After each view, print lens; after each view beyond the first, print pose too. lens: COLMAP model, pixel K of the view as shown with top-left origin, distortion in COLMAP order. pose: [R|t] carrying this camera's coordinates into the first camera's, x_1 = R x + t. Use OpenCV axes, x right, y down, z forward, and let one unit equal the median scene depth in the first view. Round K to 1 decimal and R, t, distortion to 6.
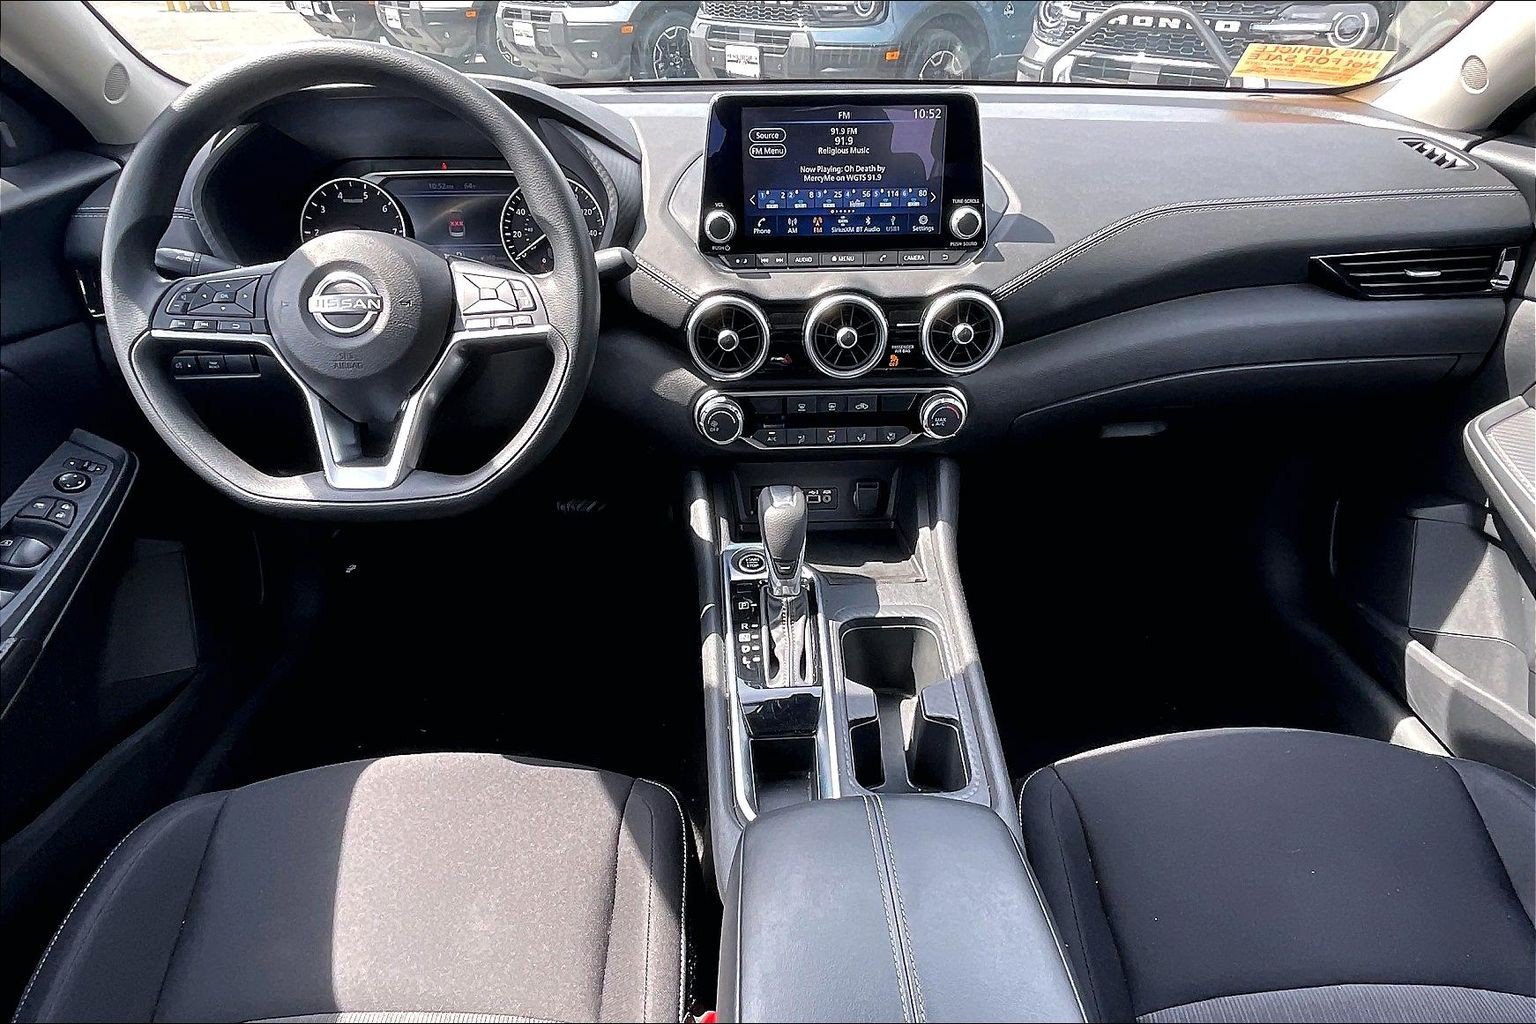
lens RADIAL K [[651.2, 0, 768.0], [0, 651.2, 512.0], [0, 0, 1]] dist [0.000193, 0.000082]
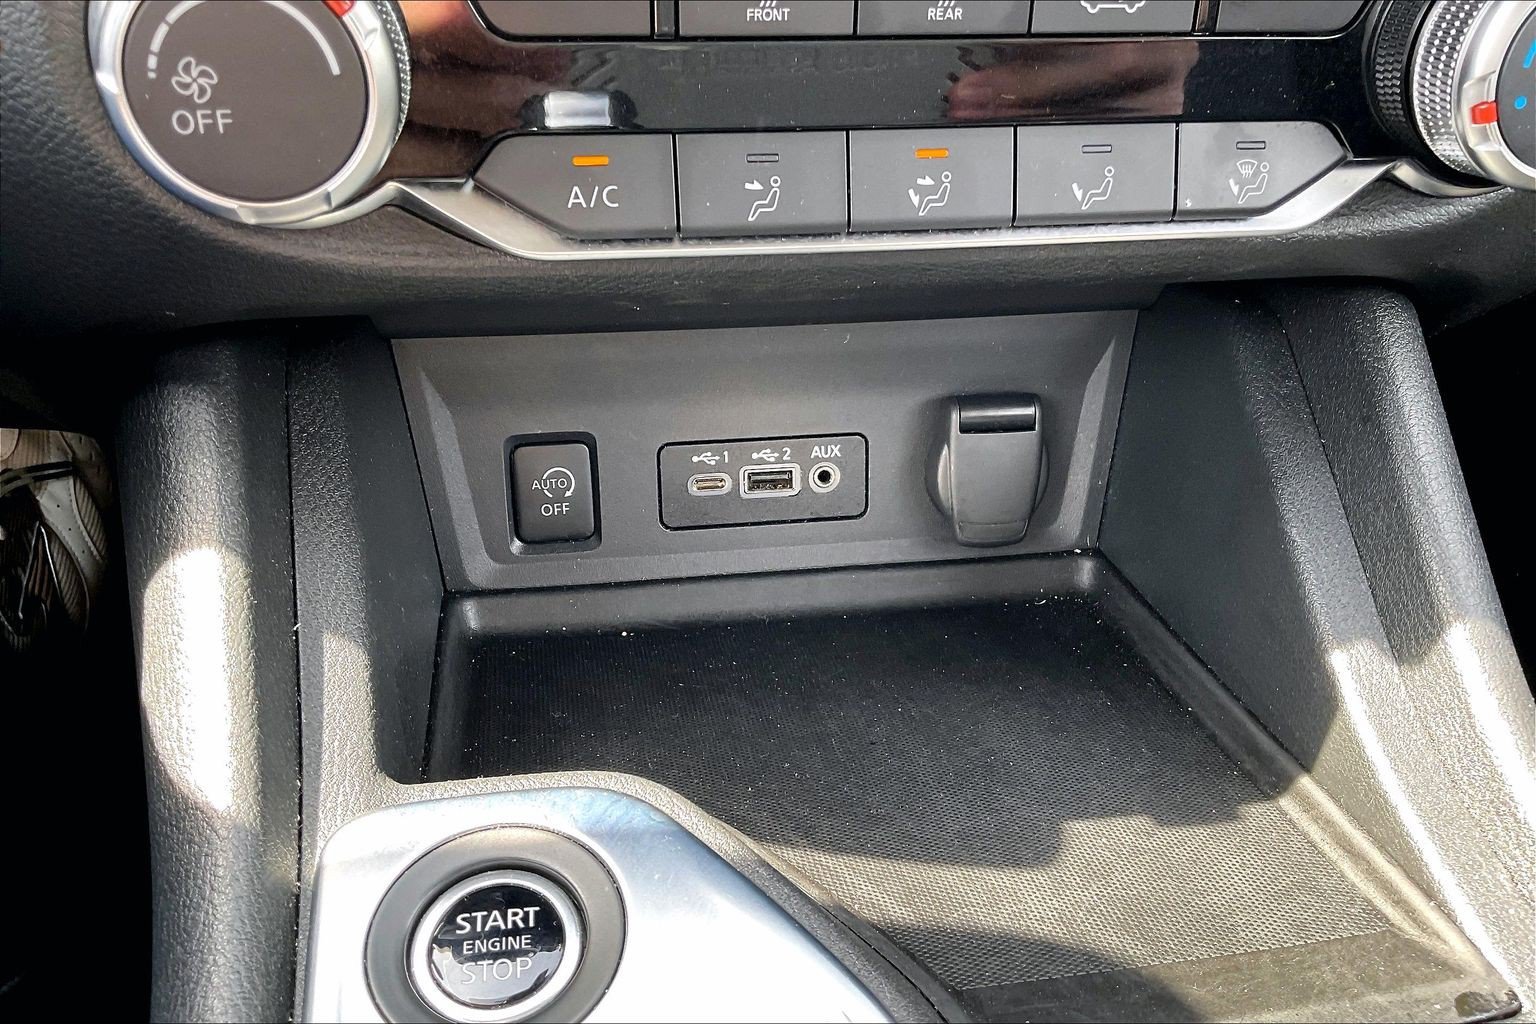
lens RADIAL K [[1304.5, 0, 768.0], [0, 1304.5, 512.0], [0, 0, 1]] dist [0.014284, 0.005852]
pose [[0.990461, -0.037082, 0.132712, 0.003855], [0.029256, 0.997743, 0.060440, -0.053524], [-0.134654, -0.055981, 0.989310, 0.711065]]
